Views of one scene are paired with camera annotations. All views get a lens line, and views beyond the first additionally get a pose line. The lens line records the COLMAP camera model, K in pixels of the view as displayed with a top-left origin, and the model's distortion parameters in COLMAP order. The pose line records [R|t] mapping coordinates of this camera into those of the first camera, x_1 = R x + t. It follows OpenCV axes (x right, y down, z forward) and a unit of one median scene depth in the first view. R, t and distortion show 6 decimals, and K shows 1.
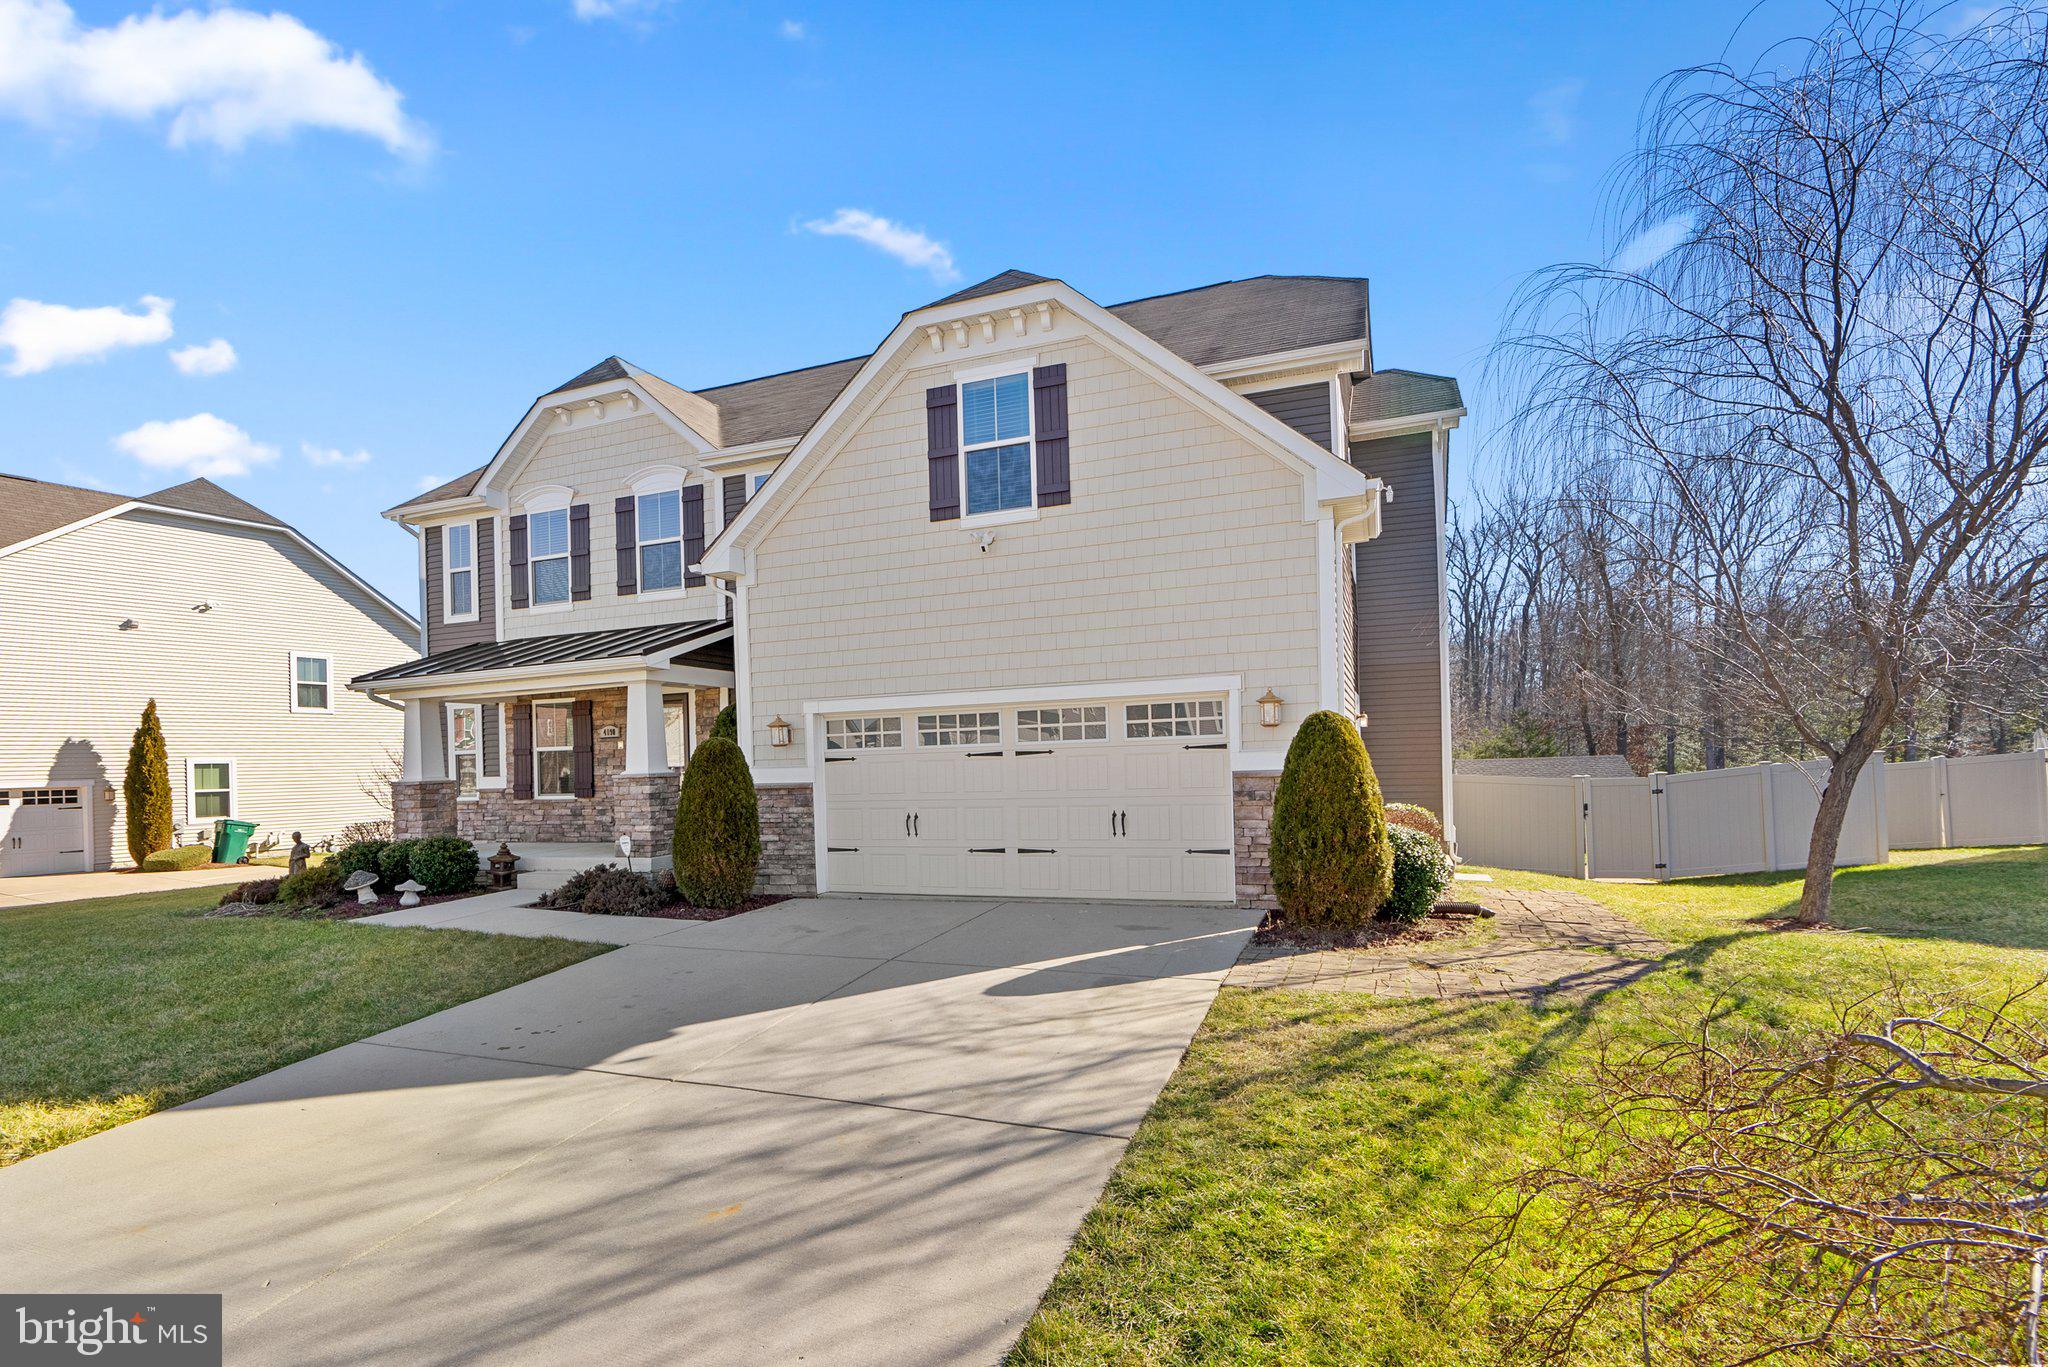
lens RADIAL K [[927.6, 0, 1001.7], [0, 927.6, 628.8], [0, 0, 1]] dist [0.001080, 0.000120]
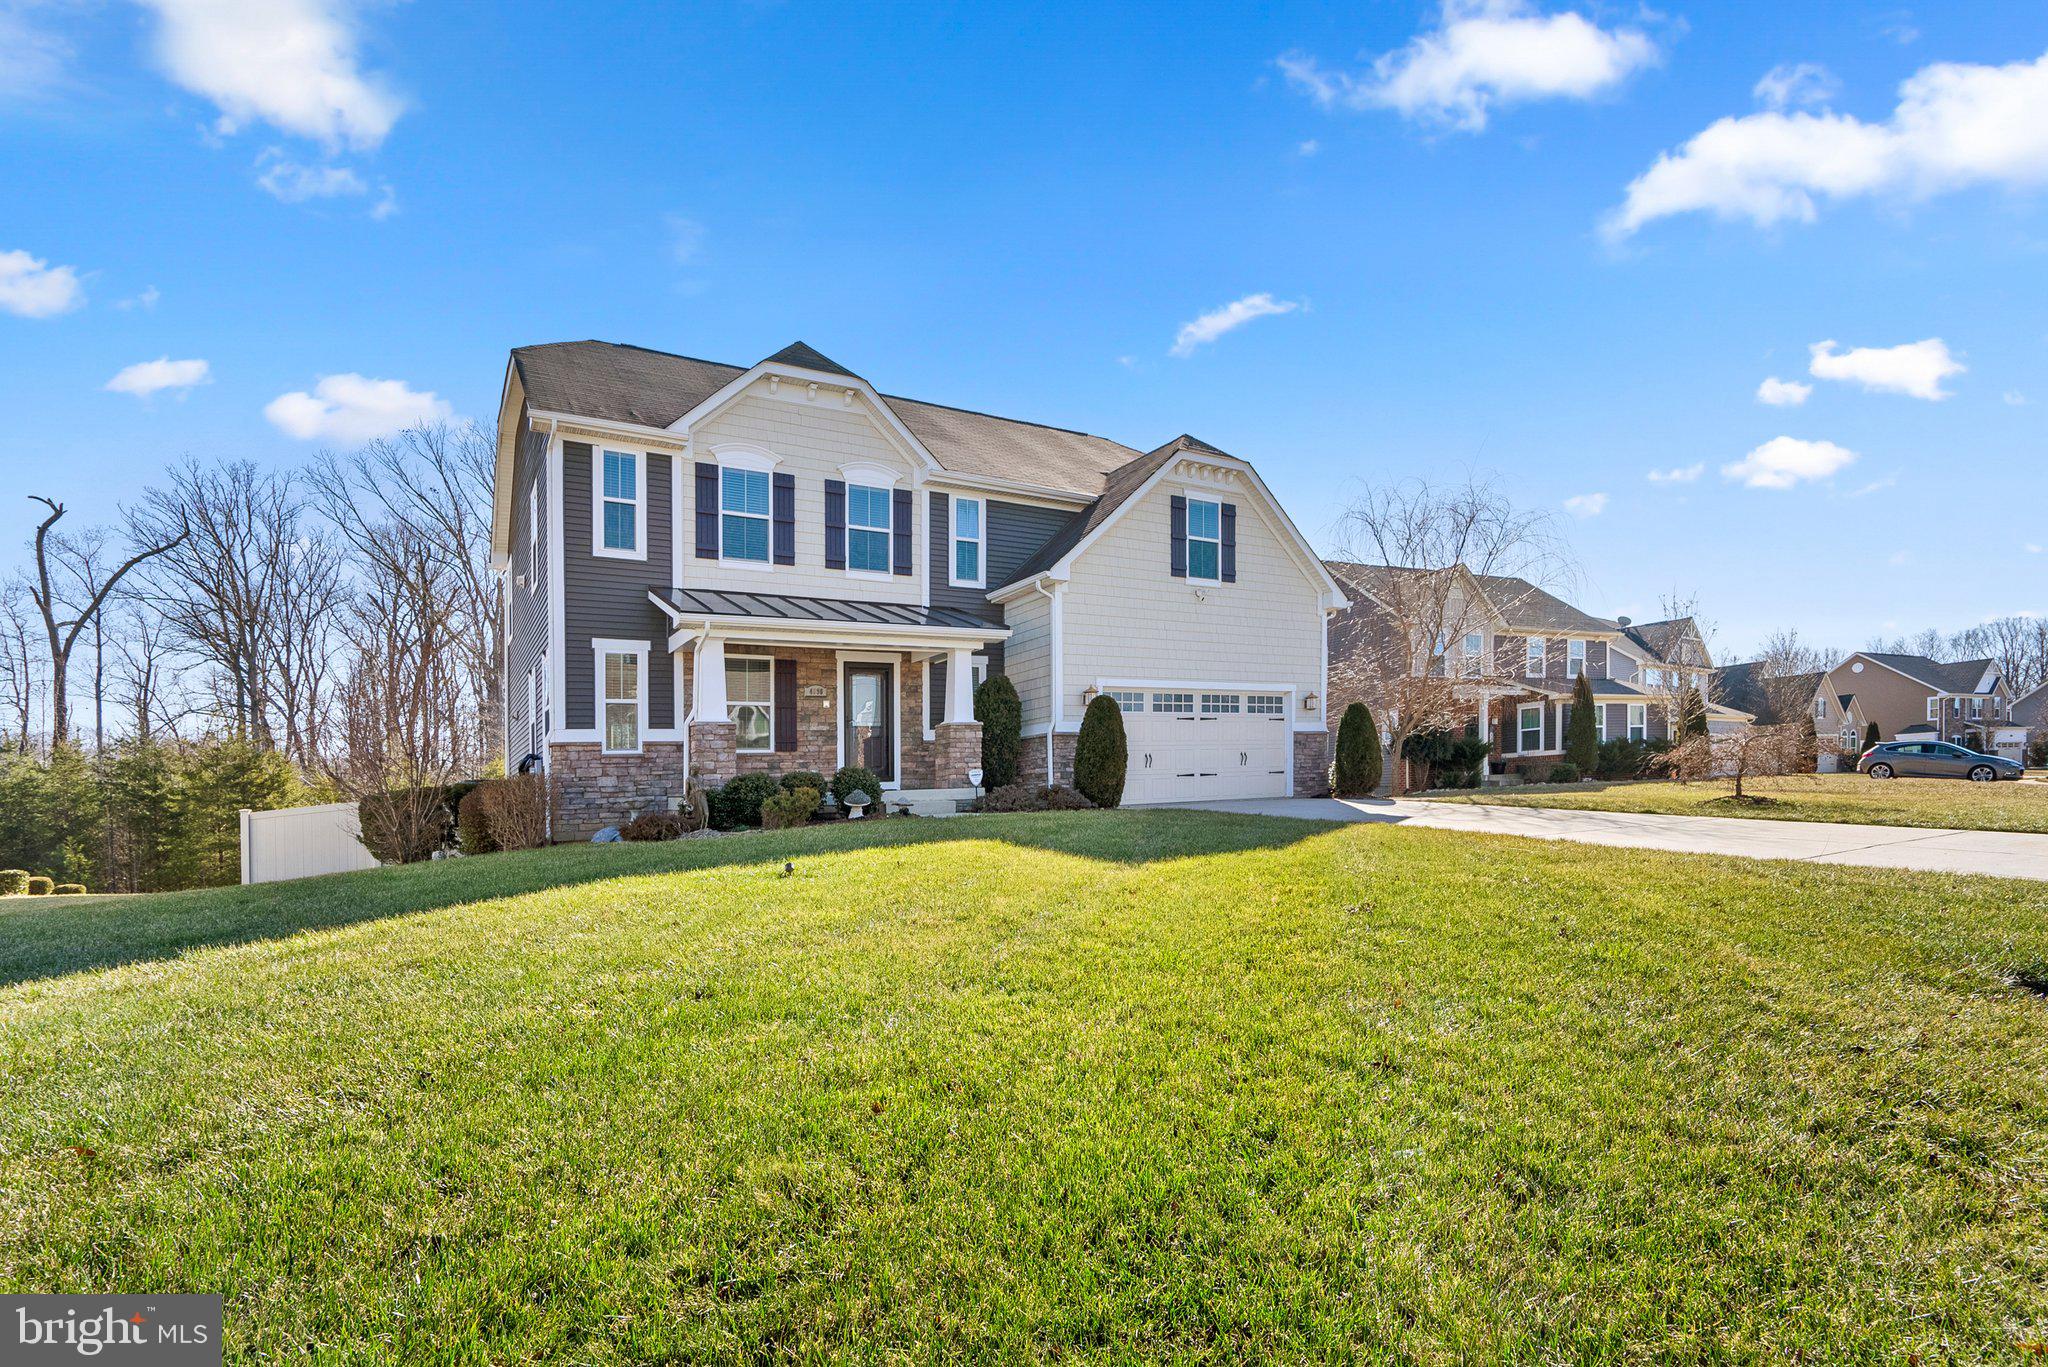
lens RADIAL K [[953.9, 0, 1021.1], [0, 953.9, 660.5], [0, 0, 1]] dist [-0.001415, -0.000059]
pose [[0.607015, 0.114973, 0.786329, -1.495685], [-0.089544, 0.993073, -0.076078, 0.179362], [-0.789629, -0.024231, 0.613106, 0.166764]]
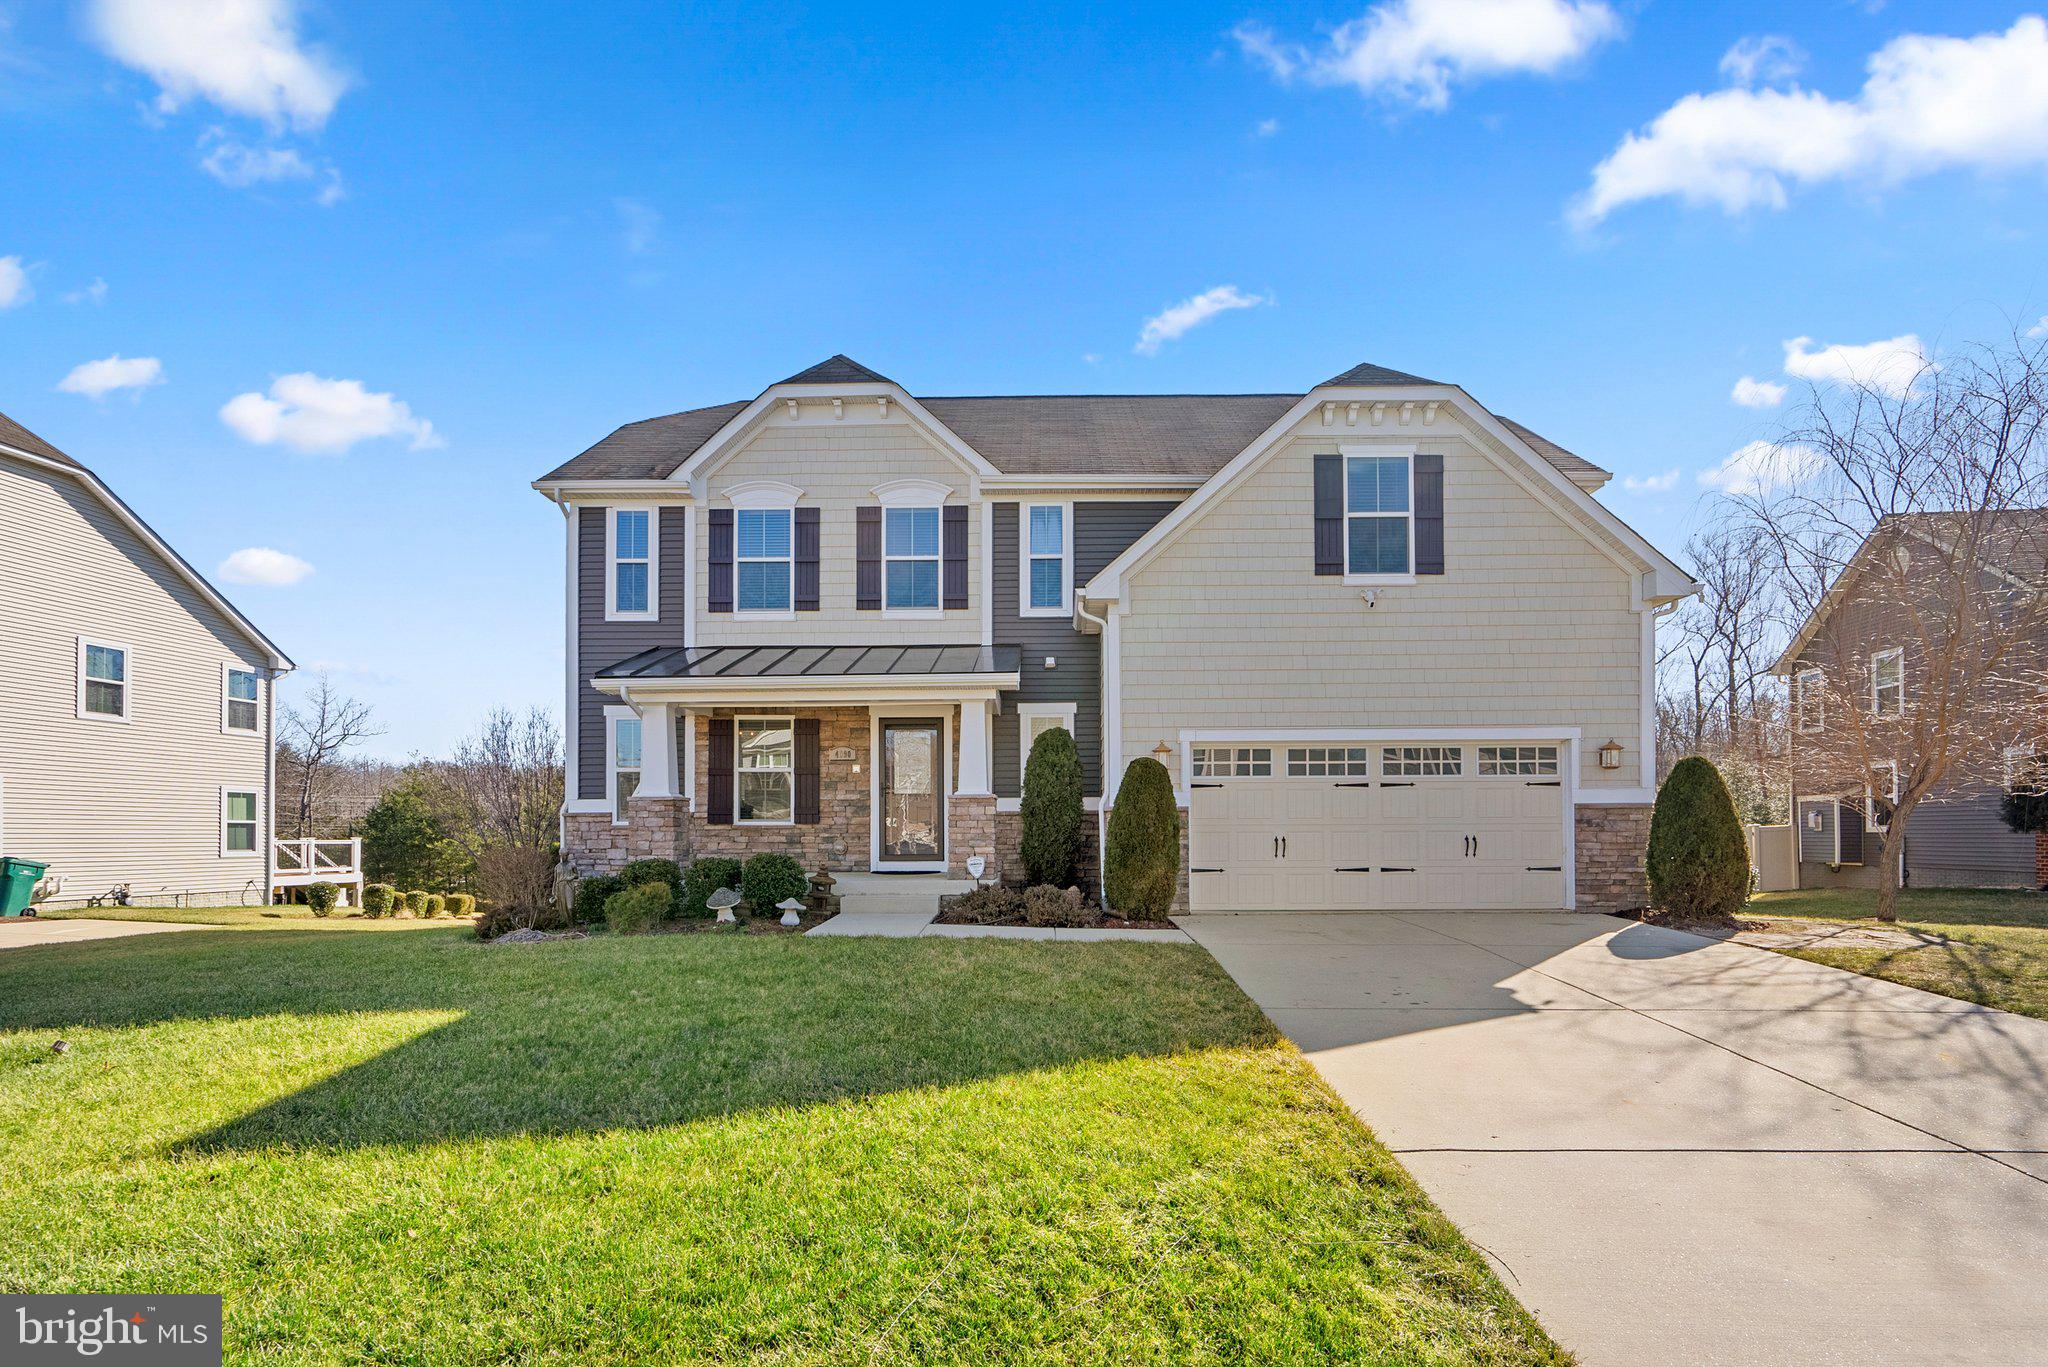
lens RADIAL K [[960.2, 0, 1024.0], [0, 960.2, 683.5], [0, 0, 1]] dist [-0.002778, -0.000133]
pose [[0.934751, 0.079564, 0.346280, -0.766140], [-0.073557, 0.996825, -0.030481, 0.072959], [-0.347606, 0.003021, 0.937636, 0.038685]]
